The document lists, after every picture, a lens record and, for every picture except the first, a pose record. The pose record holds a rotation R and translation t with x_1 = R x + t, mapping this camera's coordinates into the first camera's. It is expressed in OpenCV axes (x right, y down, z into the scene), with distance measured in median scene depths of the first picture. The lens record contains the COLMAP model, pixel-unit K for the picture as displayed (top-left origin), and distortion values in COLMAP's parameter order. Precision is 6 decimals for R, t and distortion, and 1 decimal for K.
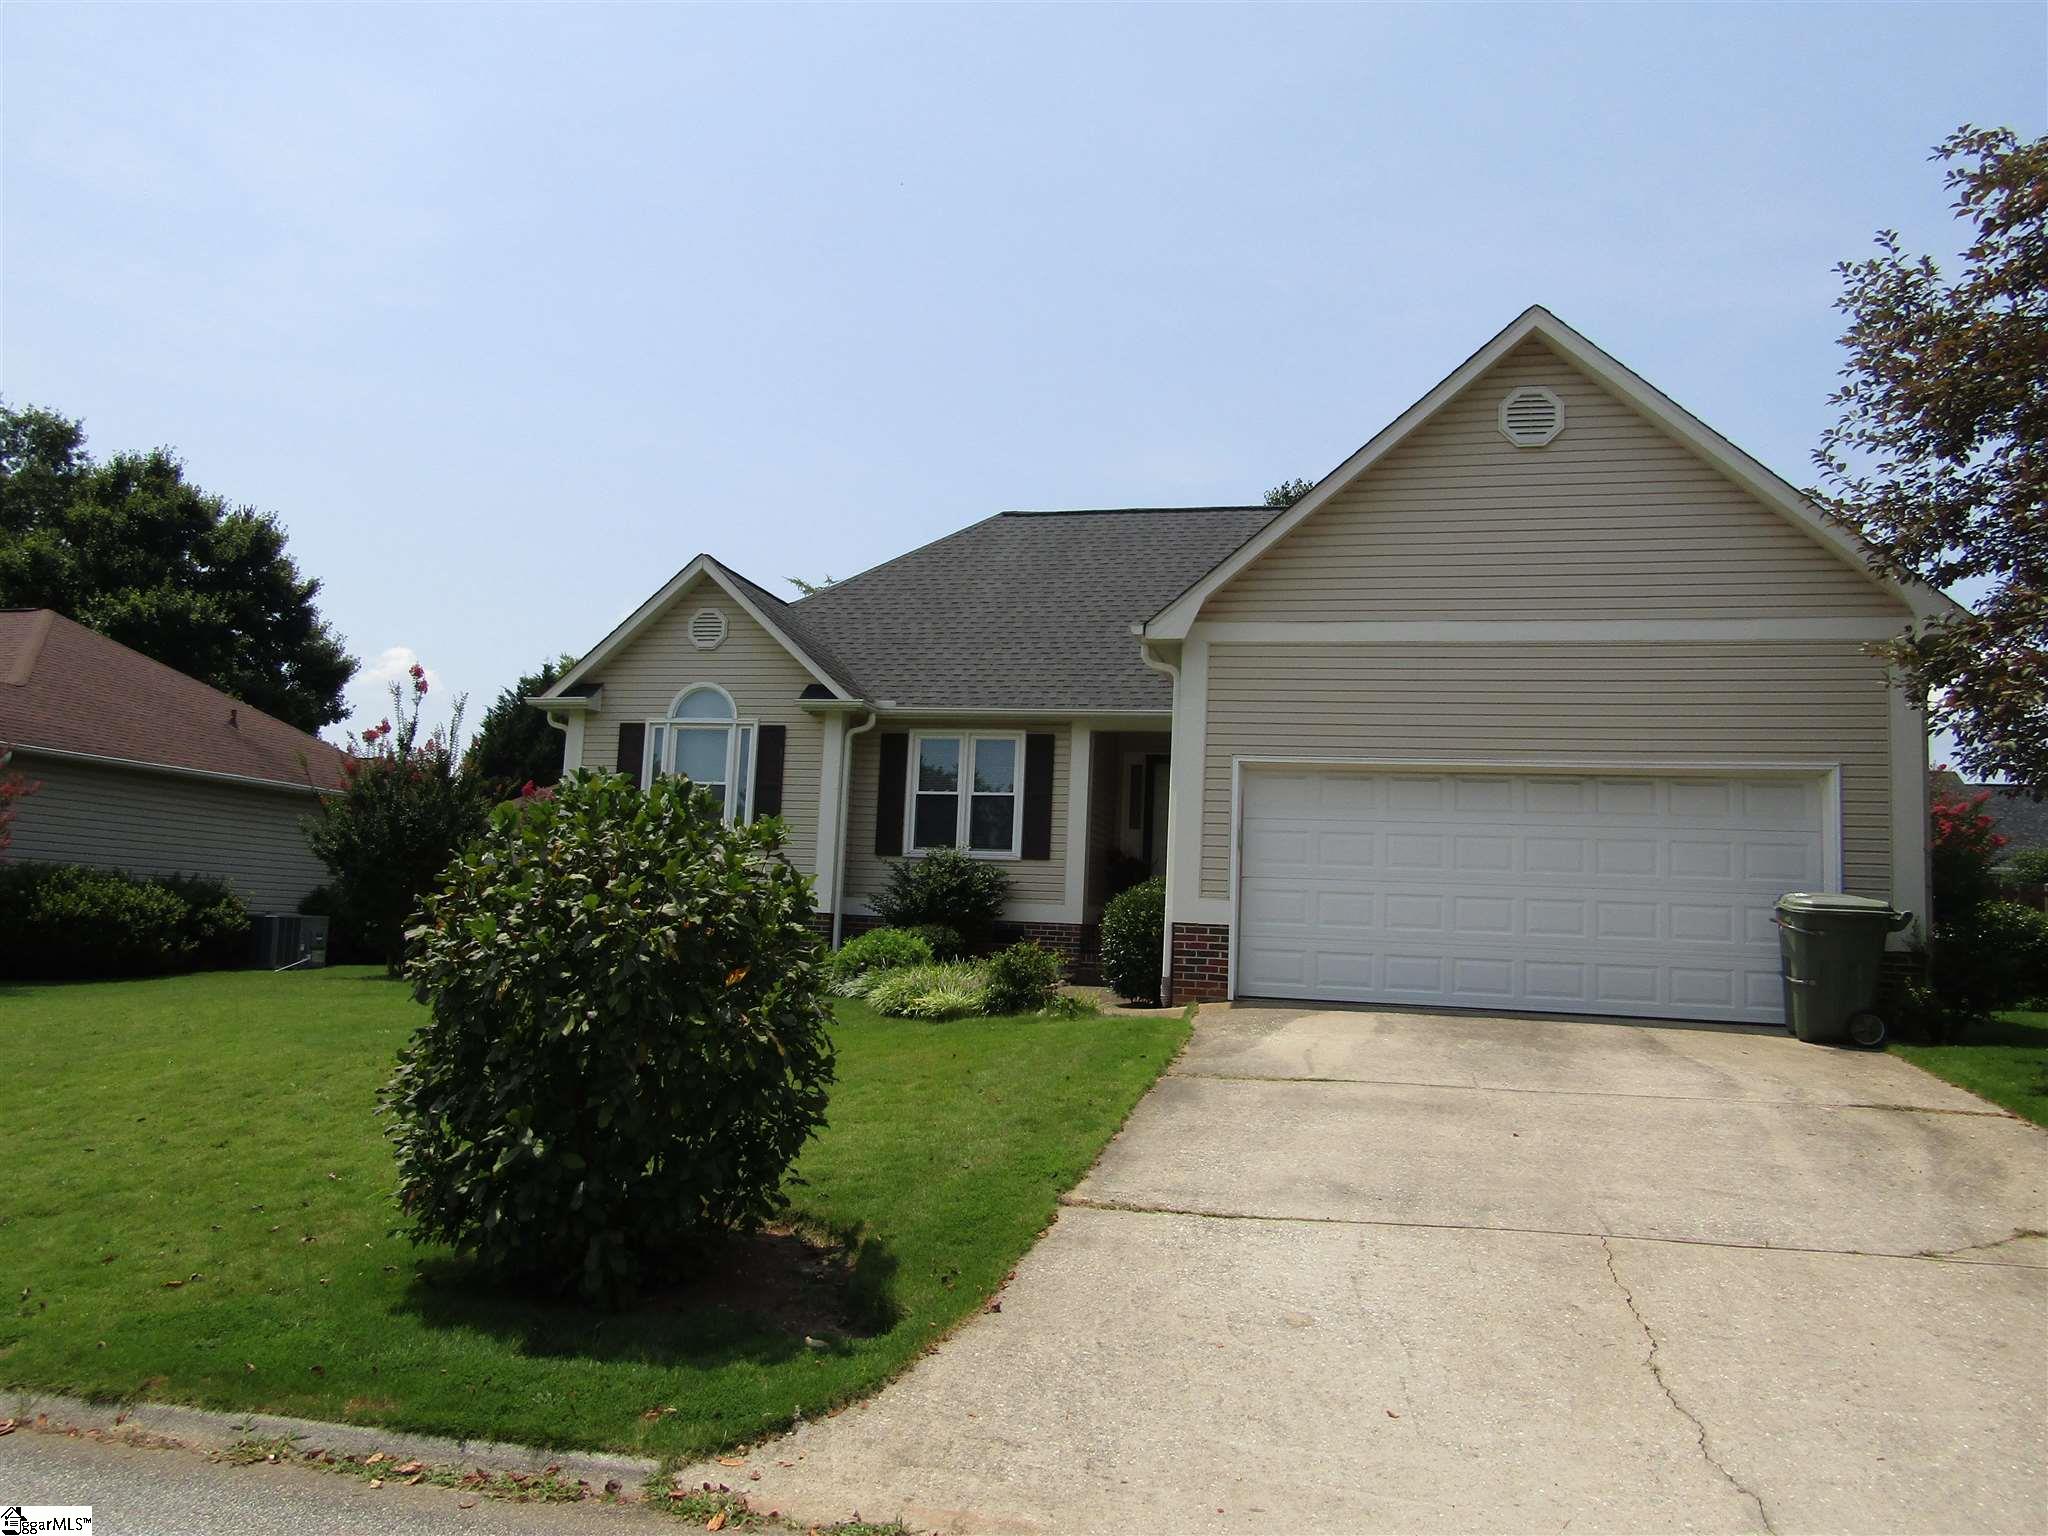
lens RADIAL K [[1455.2, 0, 1018.7], [0, 1455.2, 766.0], [0, 0, 1]] dist [-0.009325, -0.000961]
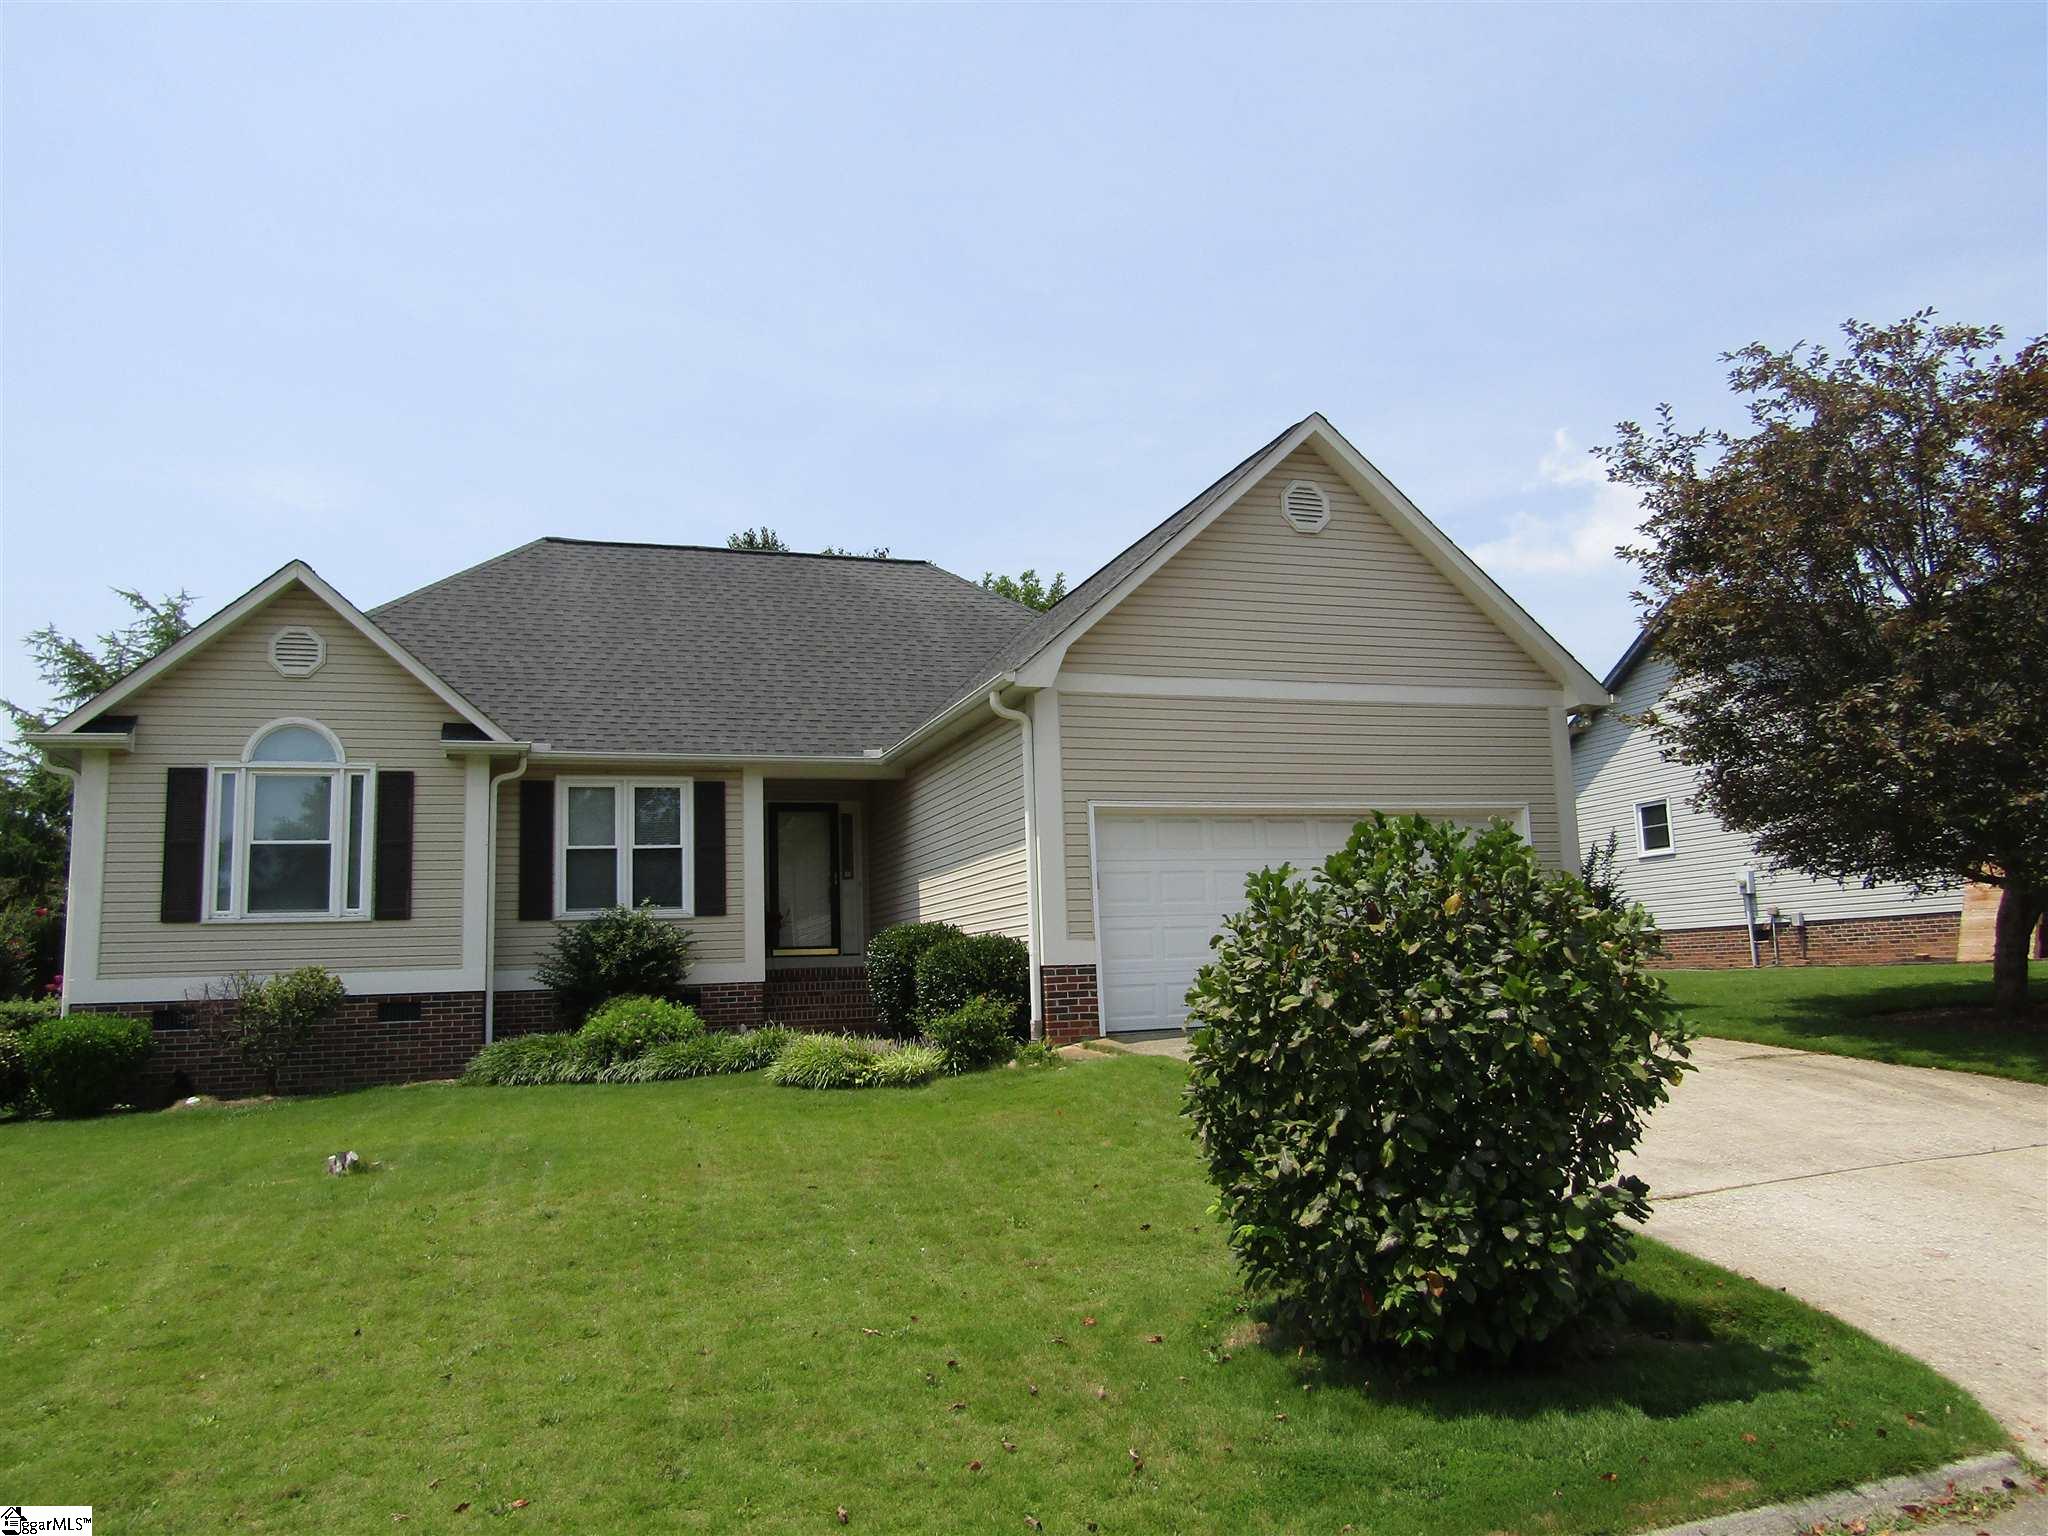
lens RADIAL K [[1455.2, 0, 1018.7], [0, 1455.2, 766.0], [0, 0, 1]] dist [-0.009325, -0.000961]
pose [[0.840674, 0.004758, 0.541520, -0.324946], [0.013204, 0.999484, -0.029279, -0.001729], [-0.541380, 0.031765, 0.840178, 0.107127]]
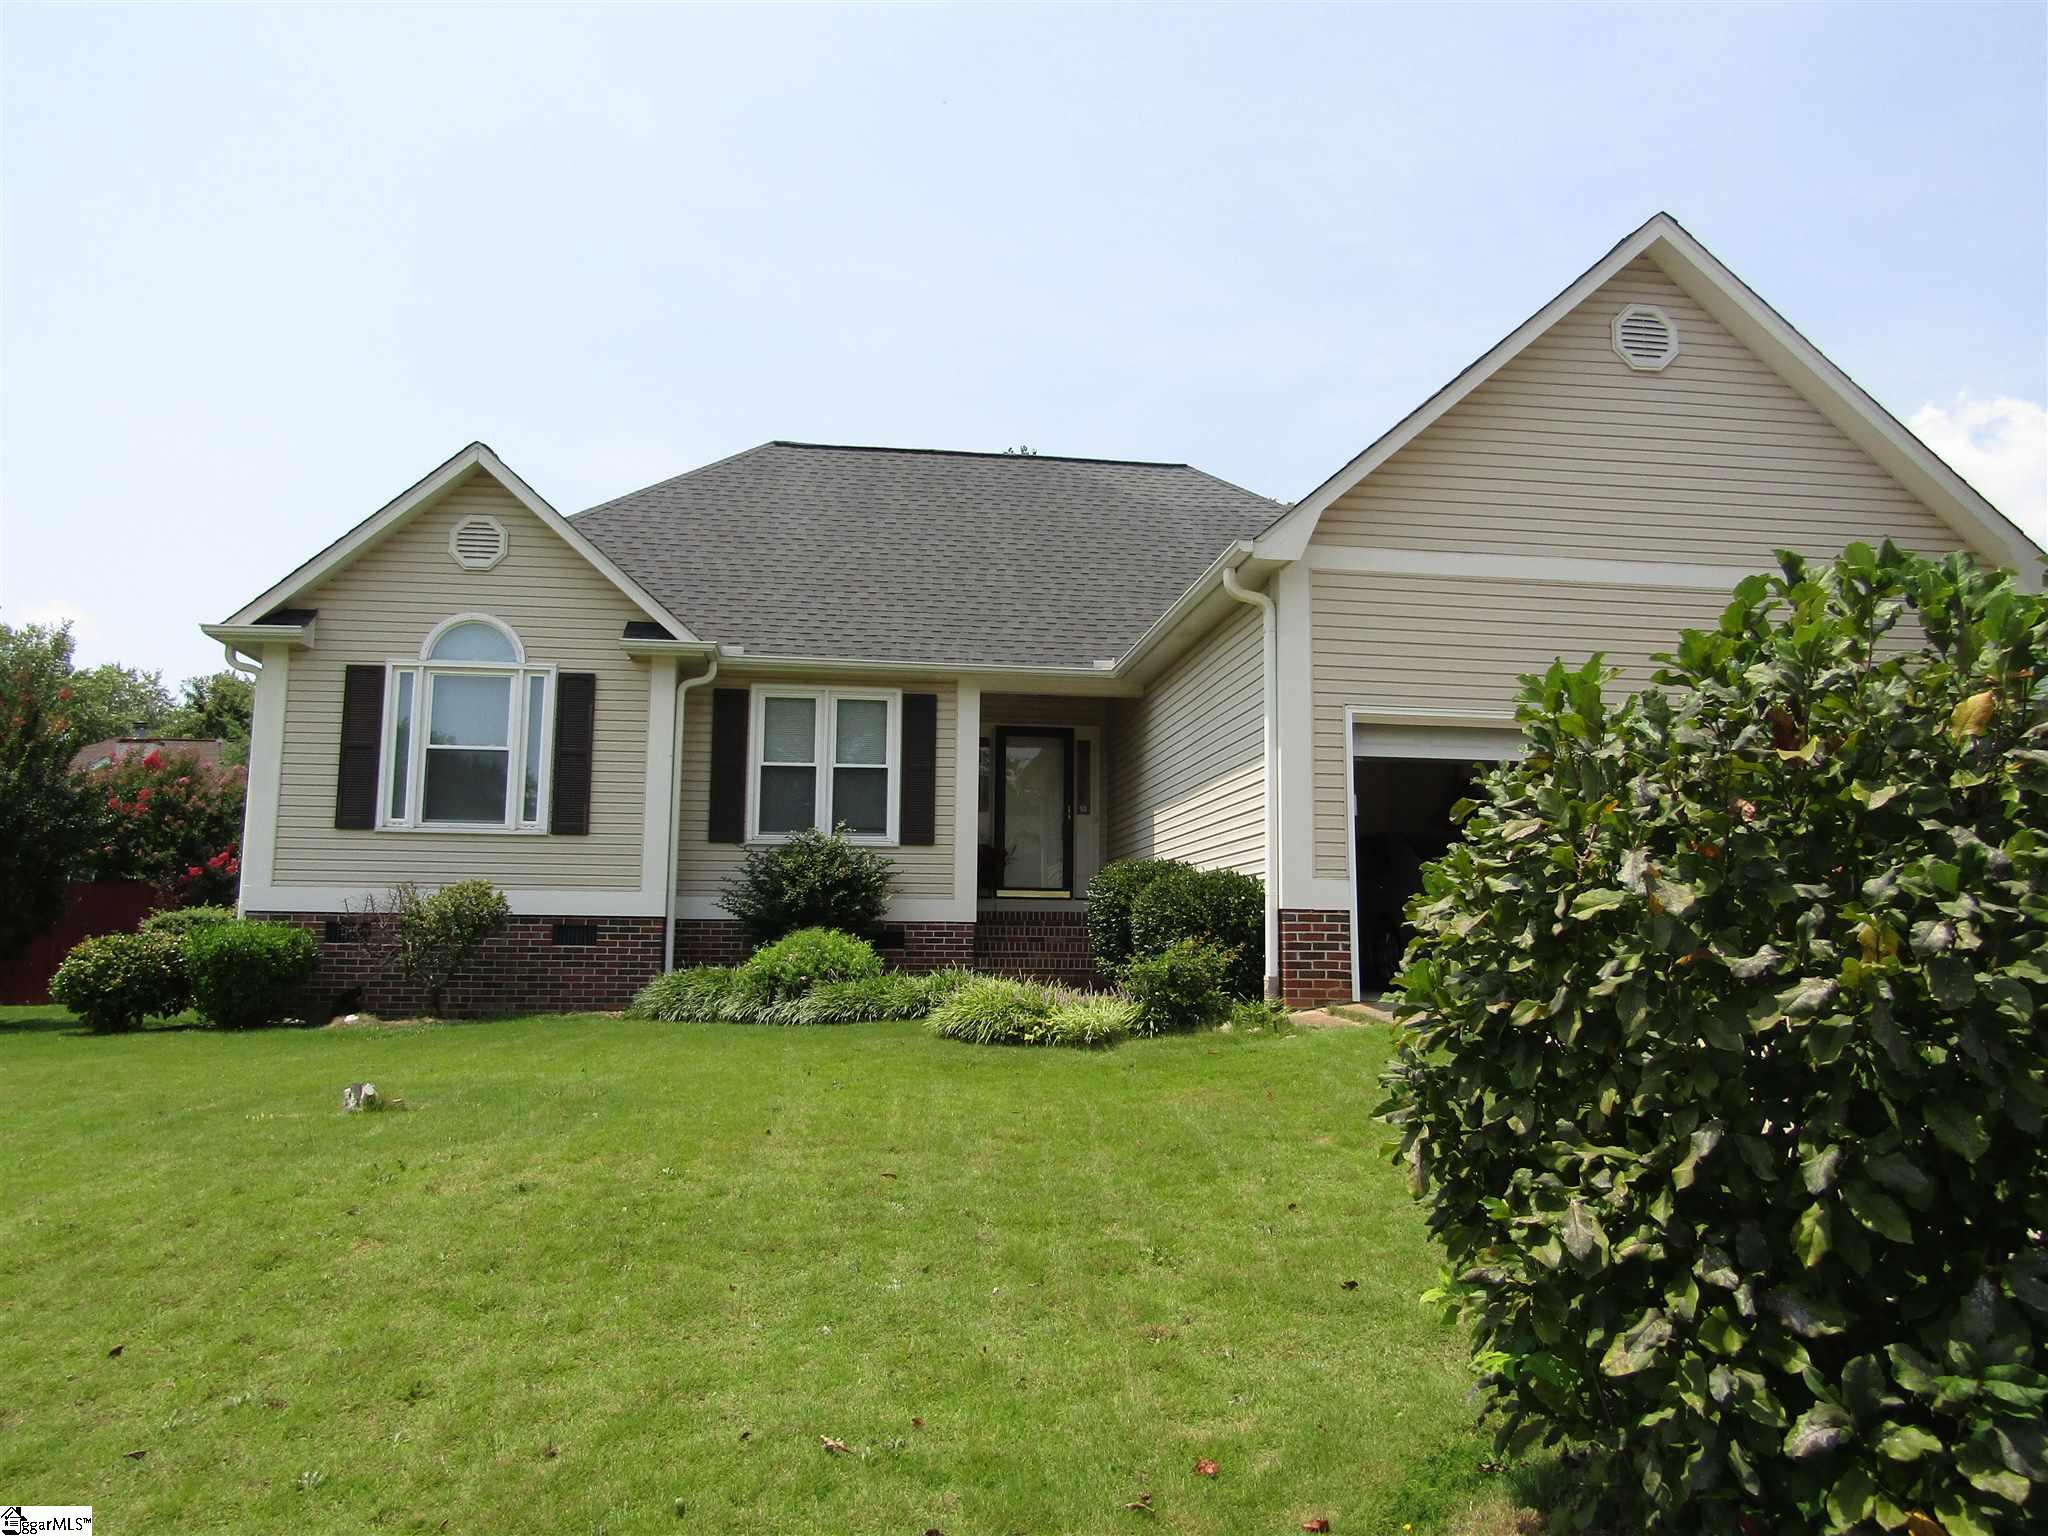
lens RADIAL K [[1455.2, 0, 1018.7], [0, 1455.2, 766.0], [0, 0, 1]] dist [-0.009325, -0.000961]
pose [[0.933676, 0.011359, 0.357939, -0.228667], [-0.009259, 0.999928, -0.007581, 0.024807], [-0.357999, 0.003764, 0.933714, 0.207687]]
